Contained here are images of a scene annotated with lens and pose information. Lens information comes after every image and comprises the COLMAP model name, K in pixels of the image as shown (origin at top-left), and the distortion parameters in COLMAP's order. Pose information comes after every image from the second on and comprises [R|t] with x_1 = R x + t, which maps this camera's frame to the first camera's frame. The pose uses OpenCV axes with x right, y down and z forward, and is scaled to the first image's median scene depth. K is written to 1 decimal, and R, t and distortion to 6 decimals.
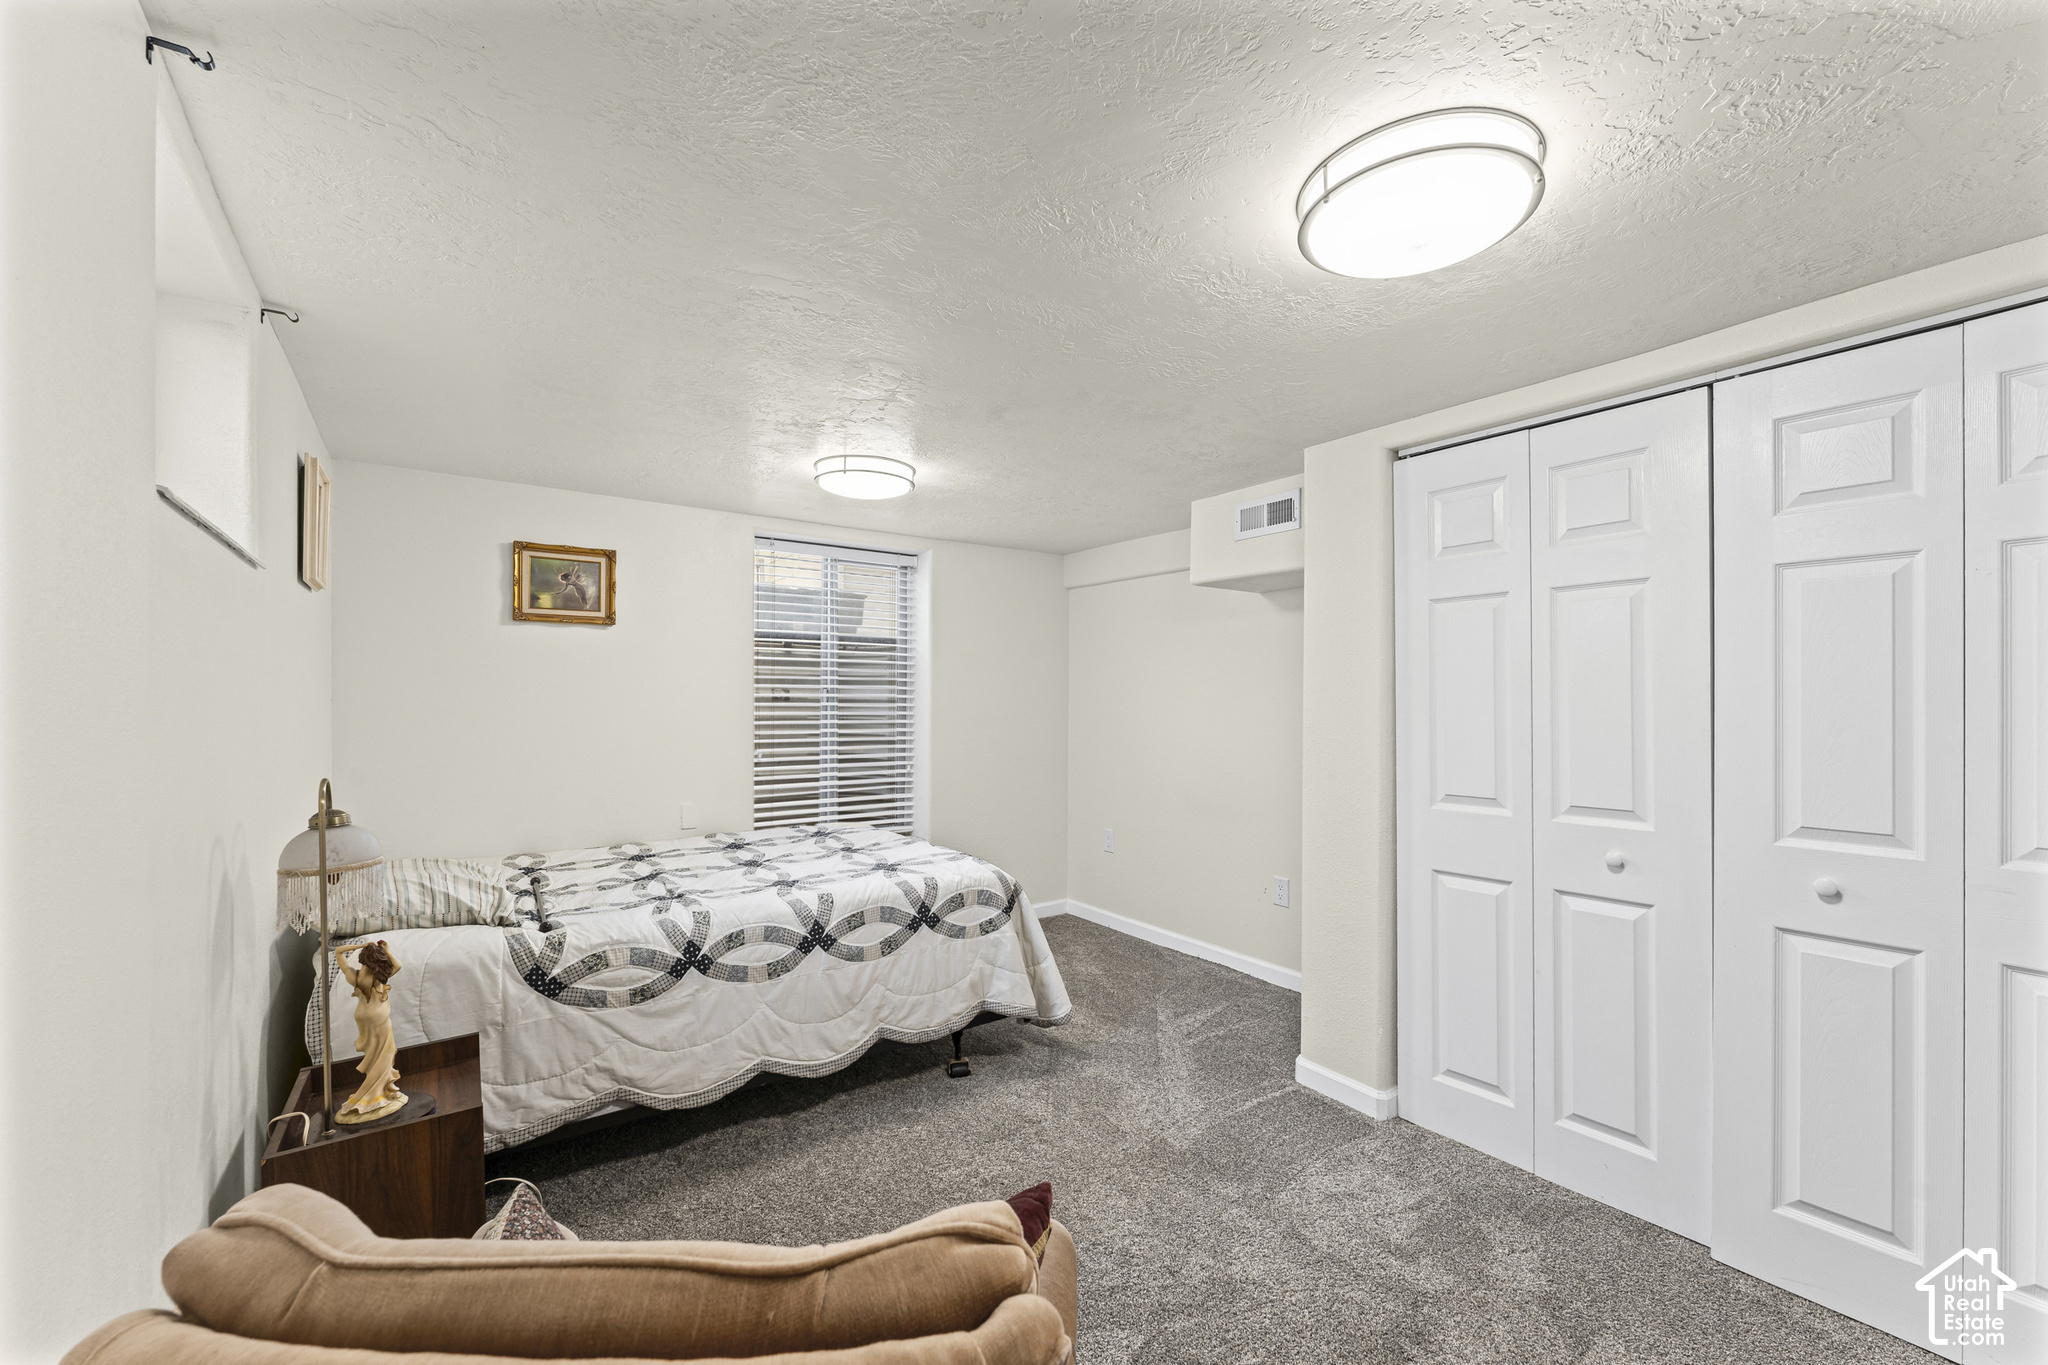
lens RADIAL K [[825.1, 0, 1024.9], [0, 825.1, 693.6], [0, 0, 1]] dist [0.001512, -0.000514]
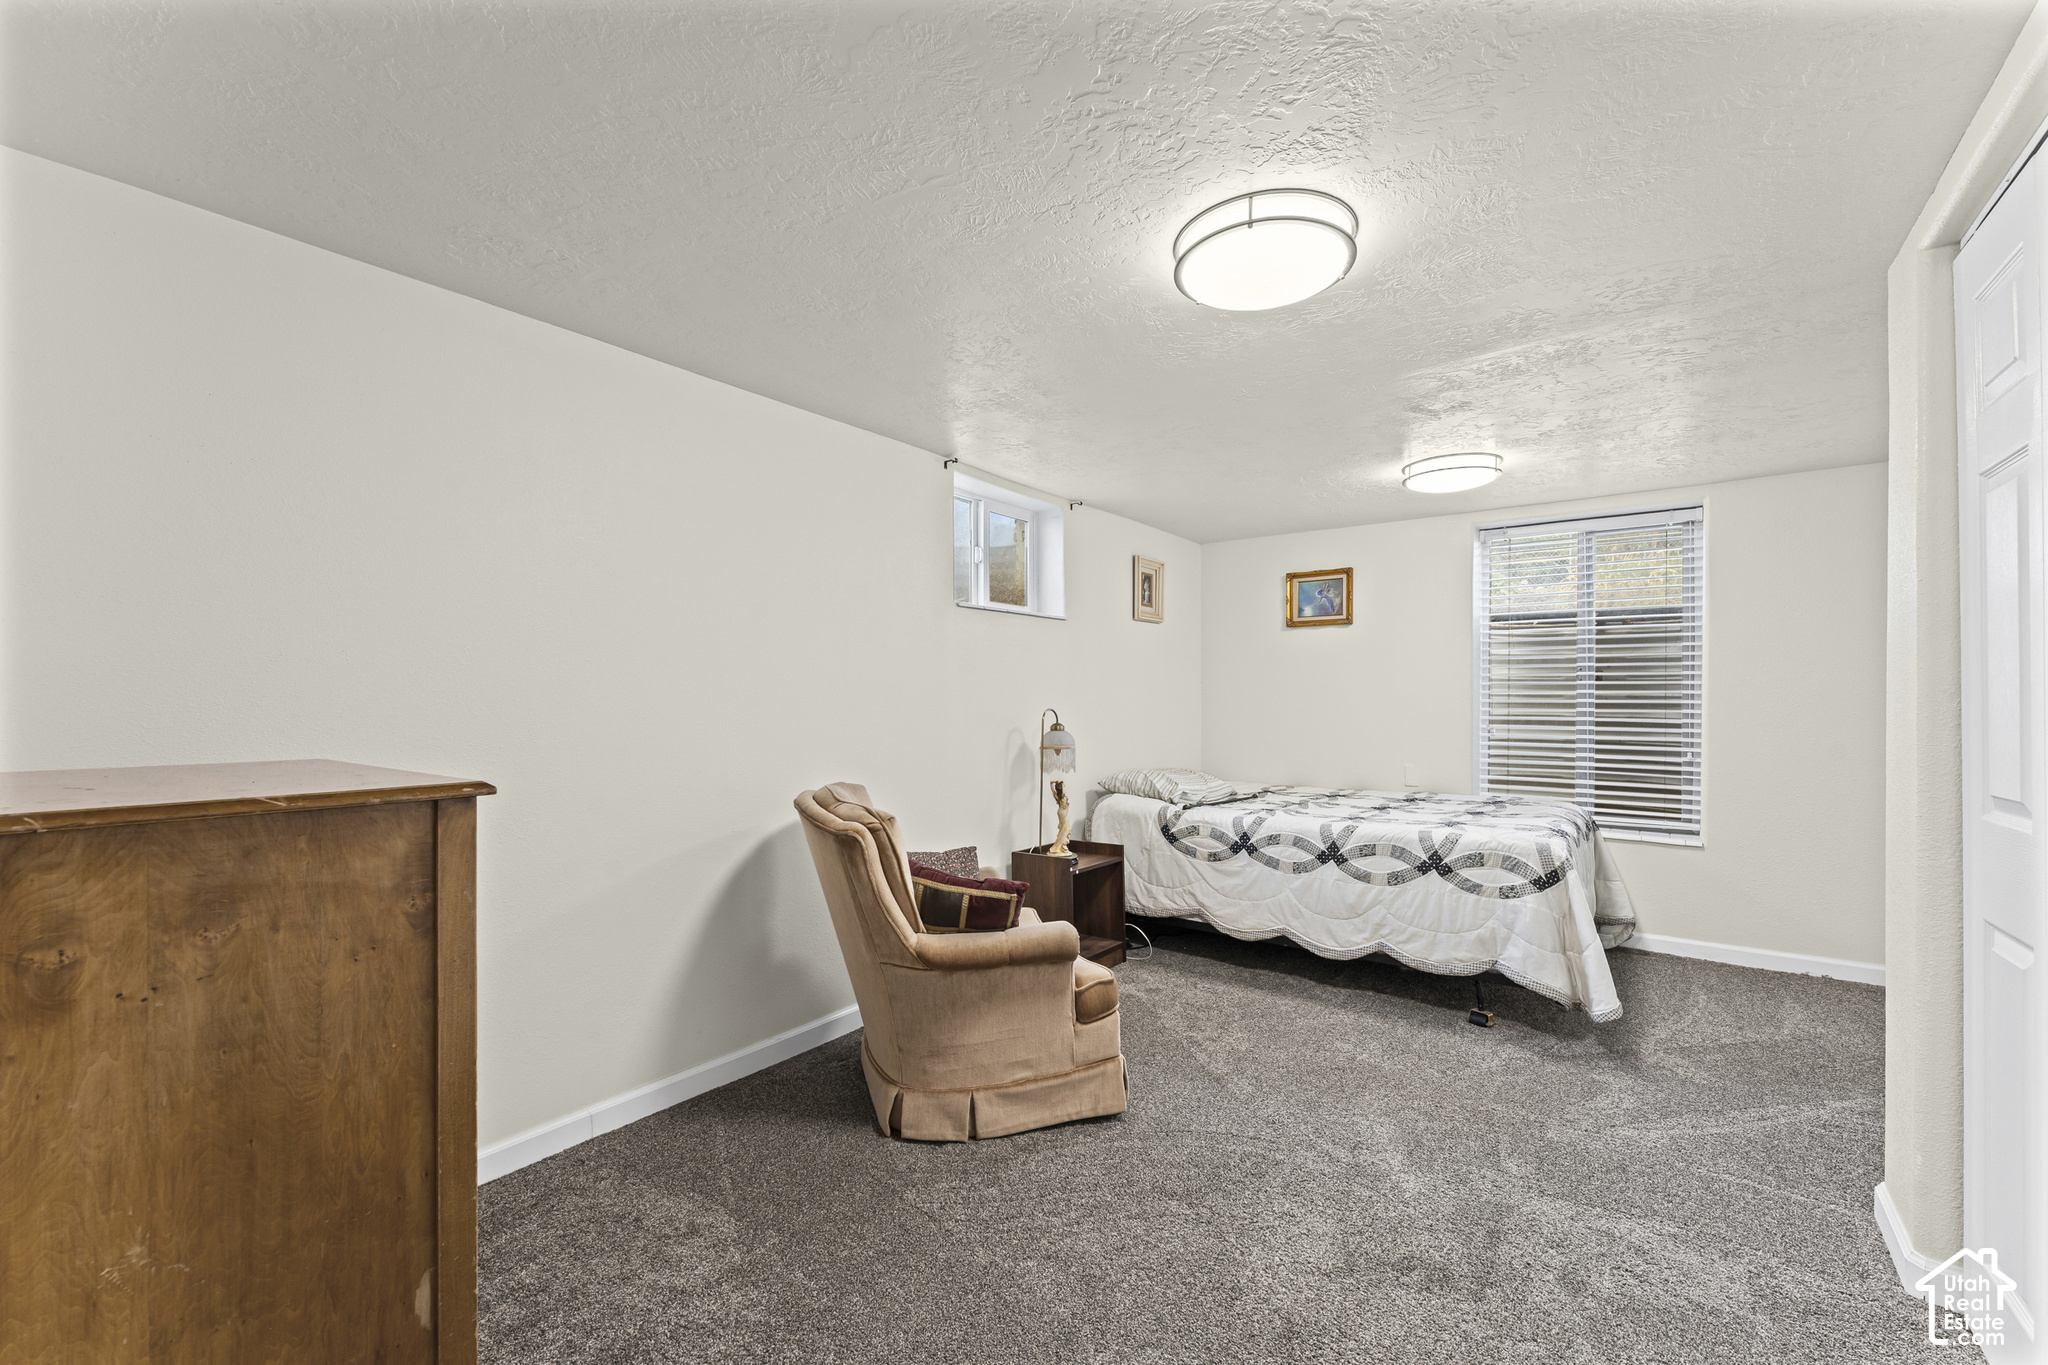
lens RADIAL K [[825.1, 0, 1031.4], [0, 825.1, 692.9], [0, 0, 1]] dist [0.001512, -0.000514]
pose [[0.303717, -0.007507, -0.952733, 0.803728], [0.006366, 0.999963, -0.005850, 0.042961], [0.952741, -0.004288, 0.303753, 0.143563]]
